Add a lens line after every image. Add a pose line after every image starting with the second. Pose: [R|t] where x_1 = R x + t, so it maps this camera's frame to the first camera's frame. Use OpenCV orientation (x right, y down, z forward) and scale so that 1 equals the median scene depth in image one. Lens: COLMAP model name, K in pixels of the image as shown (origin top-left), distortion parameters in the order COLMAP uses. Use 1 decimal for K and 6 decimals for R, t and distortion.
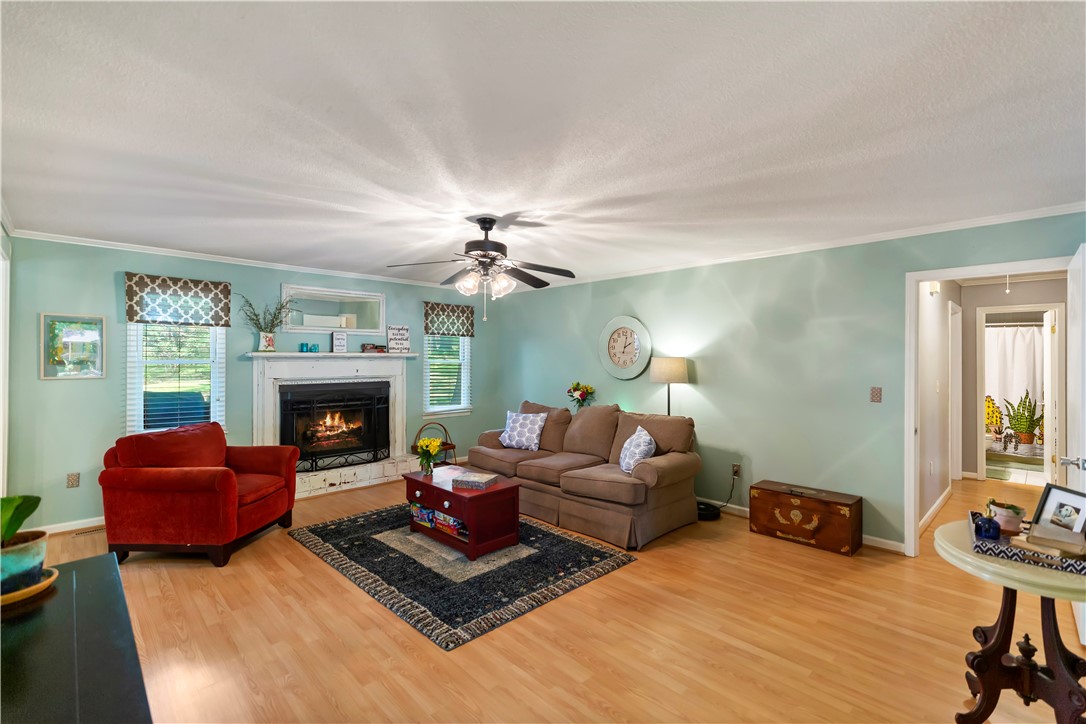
lens RADIAL K [[492.6, 0, 550.9], [0, 492.6, 360.8], [0, 0, 1]] dist [0.000703, -0.000223]
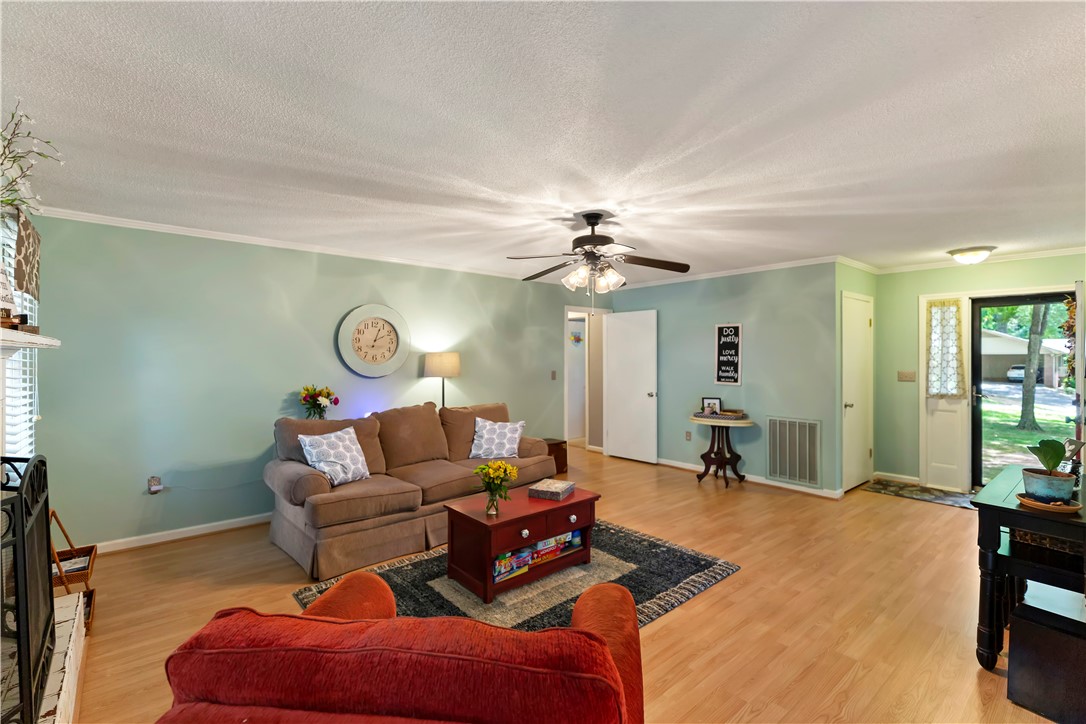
lens RADIAL K [[492.6, 0, 550.9], [0, 492.6, 363.3], [0, 0, 1]] dist [0.000703, -0.000223]
pose [[0.062261, -0.020945, 0.997840, -1.181344], [0.001502, 0.999781, 0.020892, -0.007868], [-0.998059, 0.000198, 0.062279, 1.064253]]
